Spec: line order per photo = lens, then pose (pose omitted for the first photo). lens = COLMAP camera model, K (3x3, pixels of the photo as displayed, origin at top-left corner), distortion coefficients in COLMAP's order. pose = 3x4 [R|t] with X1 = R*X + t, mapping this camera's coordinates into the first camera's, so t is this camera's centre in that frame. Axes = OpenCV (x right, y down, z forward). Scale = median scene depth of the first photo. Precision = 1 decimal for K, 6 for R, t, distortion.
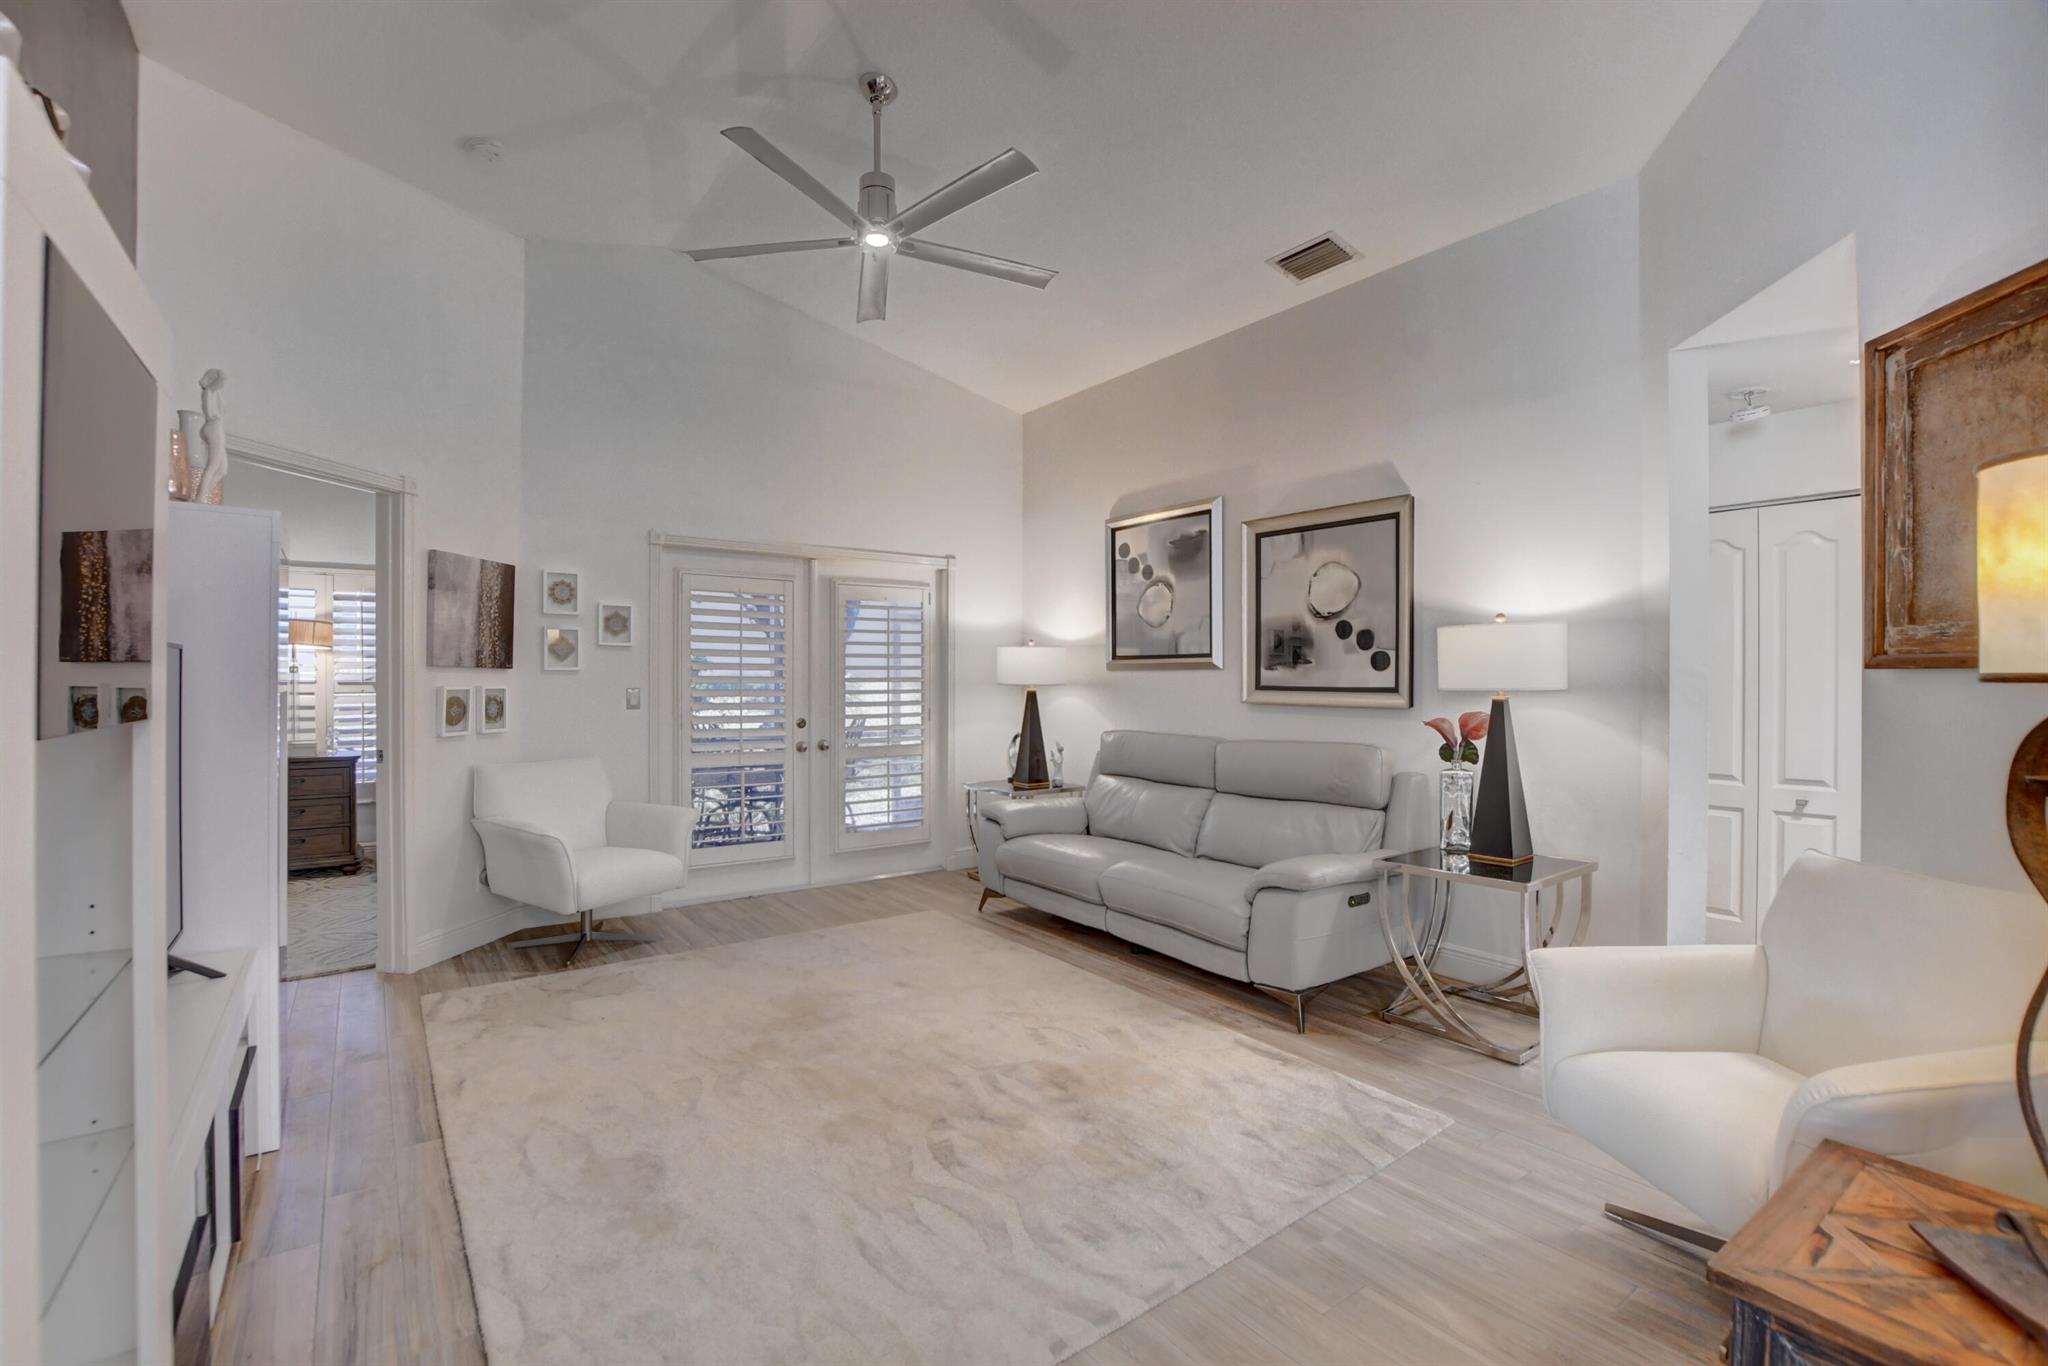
lens RADIAL K [[905.4, 0, 1005.2], [0, 905.4, 684.8], [0, 0, 1]] dist [-0.030474, 0.000502]
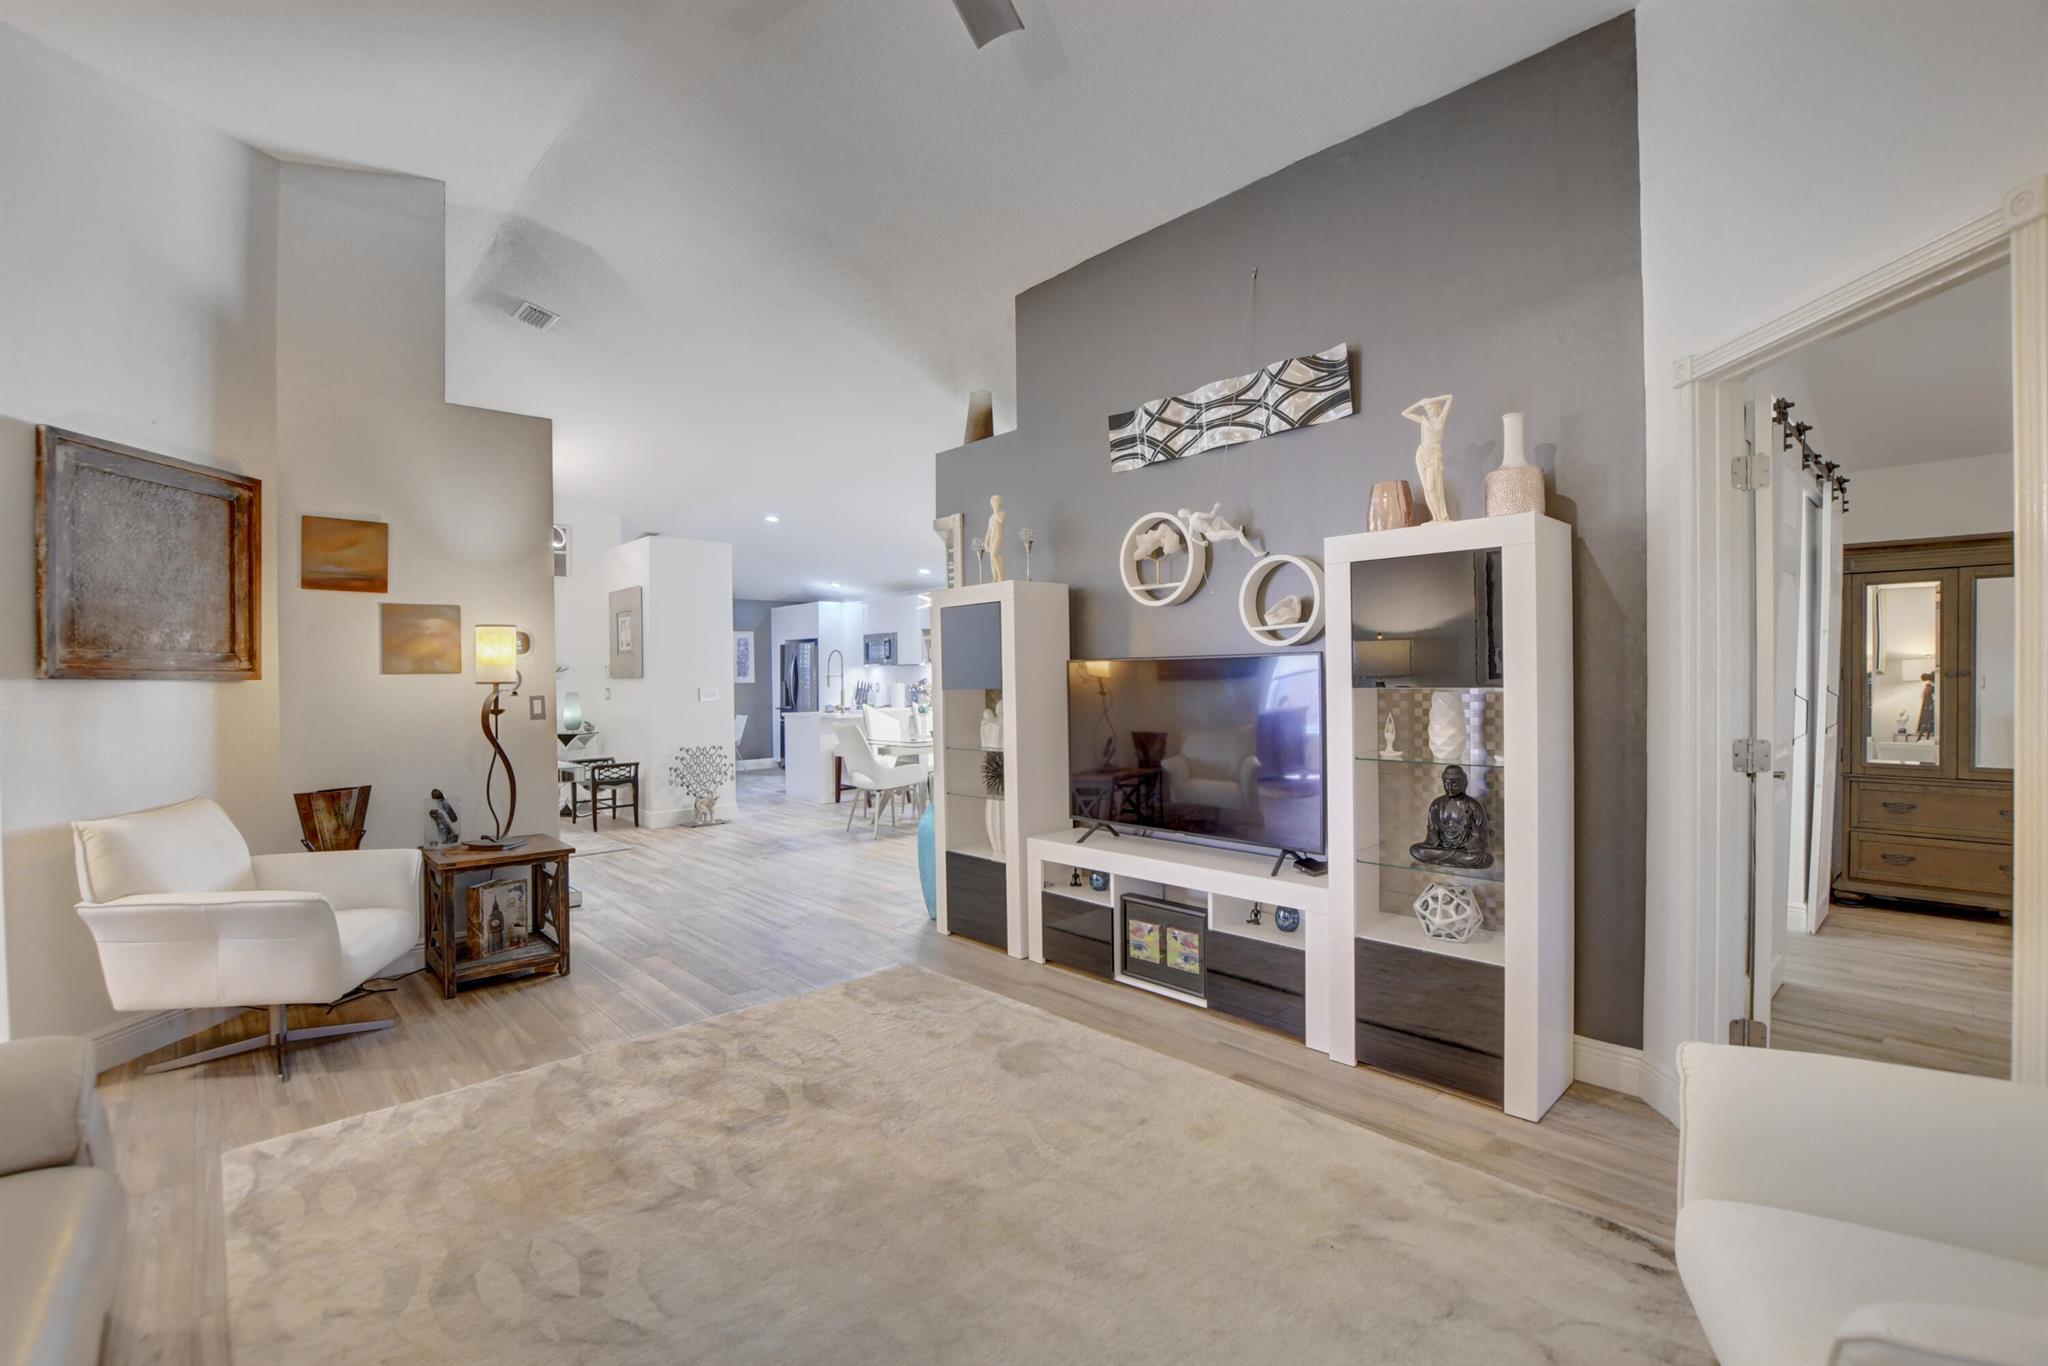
lens RADIAL K [[905.4, 0, 1005.2], [0, 905.4, 684.8], [0, 0, 1]] dist [-0.030474, 0.000502]
pose [[-0.993609, 0.008918, -0.112519, -0.133589], [0.007748, 0.999911, 0.010836, -0.006478], [0.112606, 0.009895, -0.993590, 1.225783]]
